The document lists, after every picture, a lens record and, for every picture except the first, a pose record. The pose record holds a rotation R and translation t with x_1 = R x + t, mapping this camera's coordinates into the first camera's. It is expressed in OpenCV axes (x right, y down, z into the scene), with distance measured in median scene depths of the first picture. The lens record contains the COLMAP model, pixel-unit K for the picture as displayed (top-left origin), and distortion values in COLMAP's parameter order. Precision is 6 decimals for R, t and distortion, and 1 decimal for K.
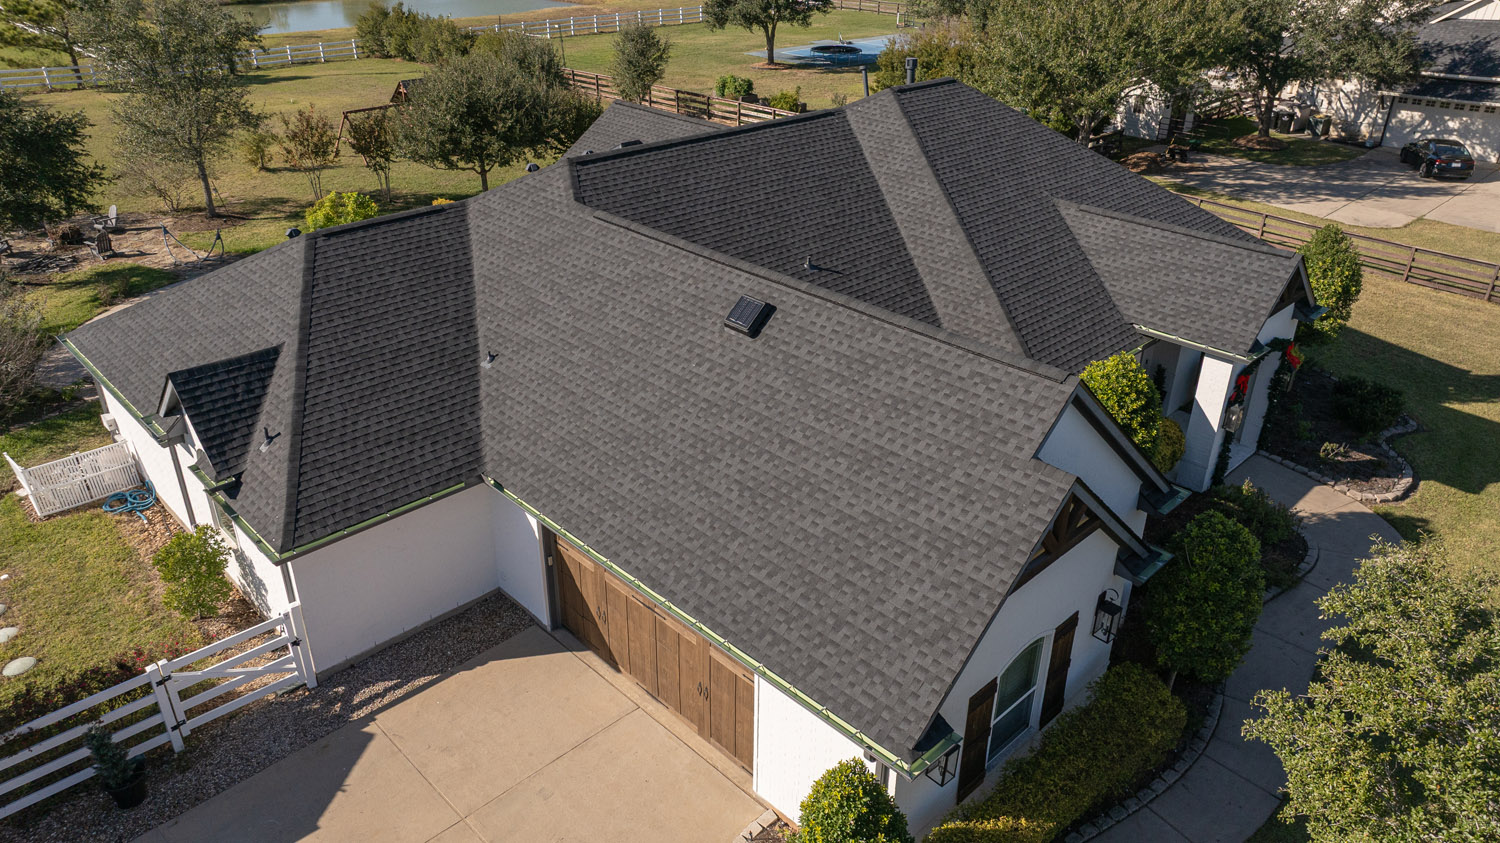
lens RADIAL K [[1059.3, 0, 750.0], [0, 1059.3, 421.5], [0, 0, 1]] dist [-0.050168, 0.069319]
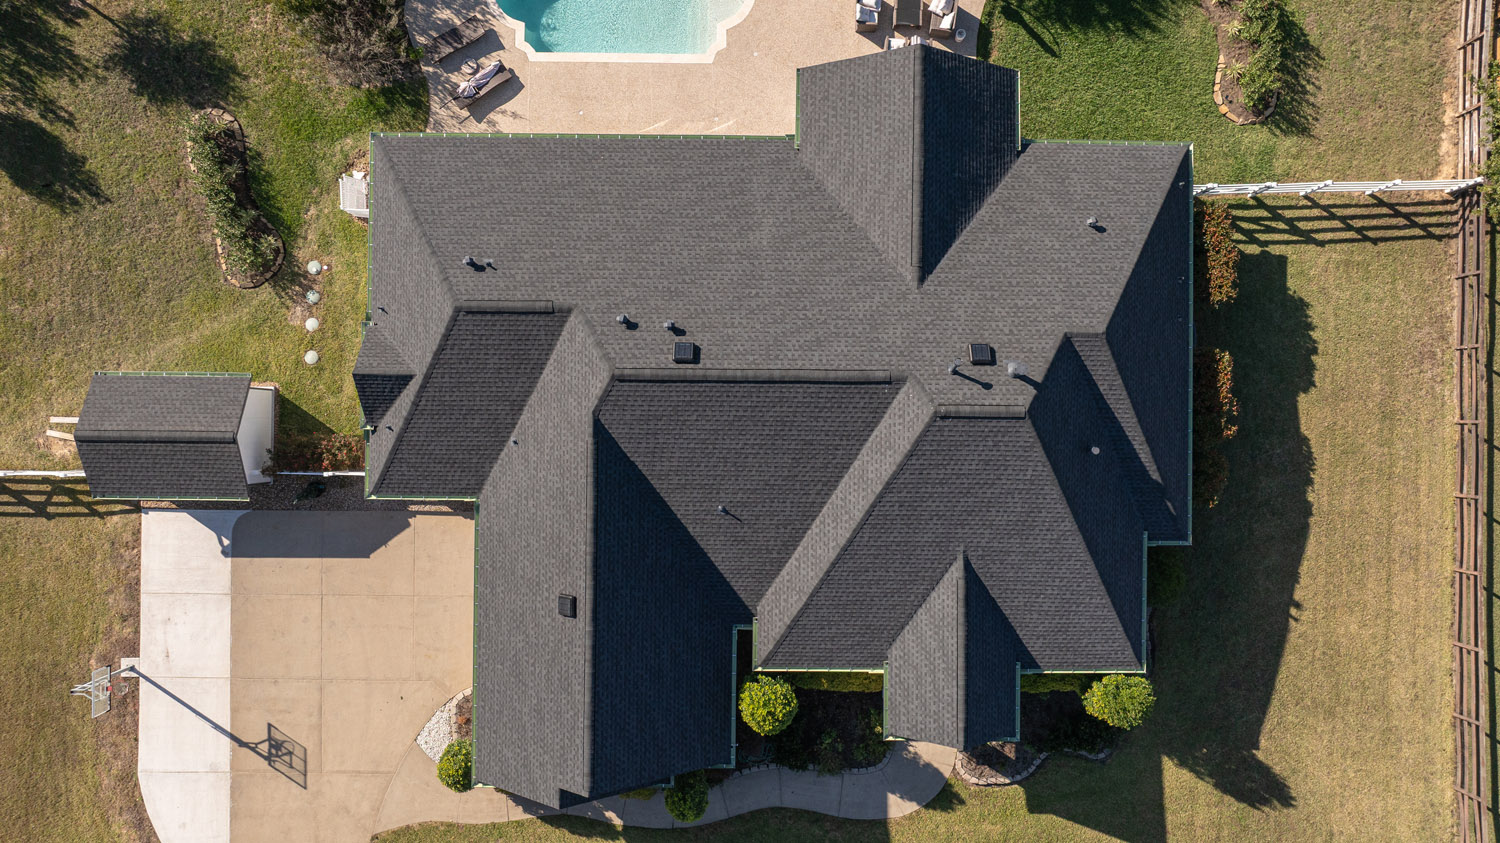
lens RADIAL K [[1055.0, 0, 750.0], [0, 1055.0, 421.5], [0, 0, 1]] dist [-0.011963, -0.005359]
pose [[0.711162, 0.702941, -0.011093, 0.014291], [-0.323287, 0.340999, 0.882726, -1.422170], [0.624287, -0.624175, 0.469757, 0.394728]]
